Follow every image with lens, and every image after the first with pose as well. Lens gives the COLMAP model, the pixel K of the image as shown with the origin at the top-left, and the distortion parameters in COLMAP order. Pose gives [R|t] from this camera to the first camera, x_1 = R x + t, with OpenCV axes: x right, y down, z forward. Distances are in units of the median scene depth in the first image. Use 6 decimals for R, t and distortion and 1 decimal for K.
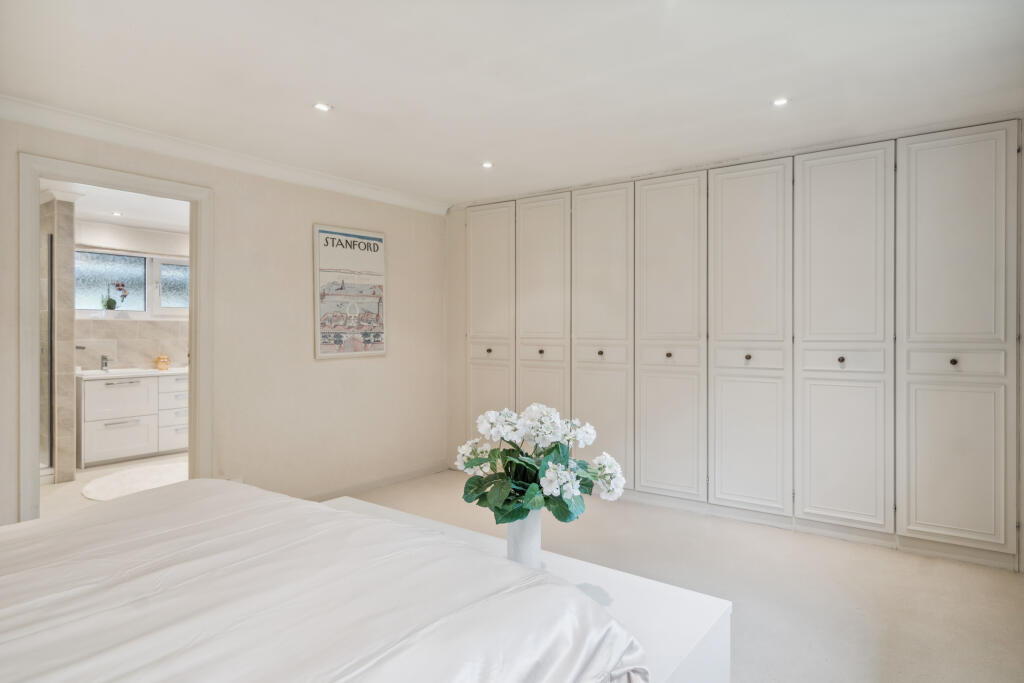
lens RADIAL K [[580.7, 0, 507.4], [0, 580.7, 335.4], [0, 0, 1]] dist [-0.003823, -0.000975]
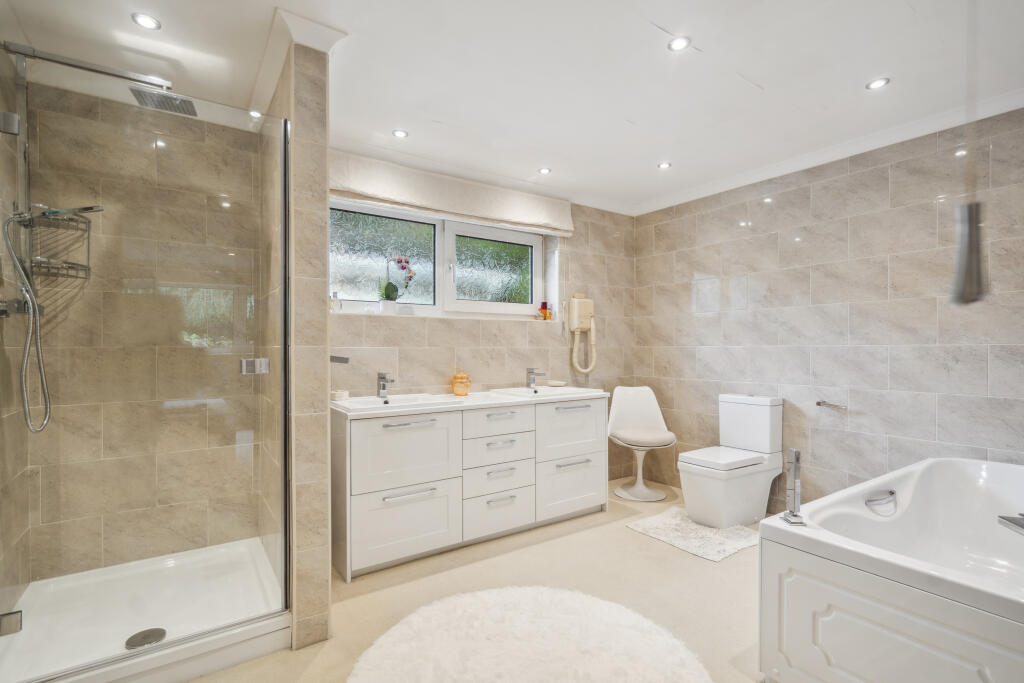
lens RADIAL K [[475.3, 0, 512.6], [0, 475.3, 348.5], [0, 0, 1]] dist [-0.001082, 0.000227]
pose [[0.943116, -0.006414, -0.332402, -0.402322], [0.003838, 0.999957, -0.008405, 0.013823], [0.332441, 0.006651, 0.943101, 0.578075]]
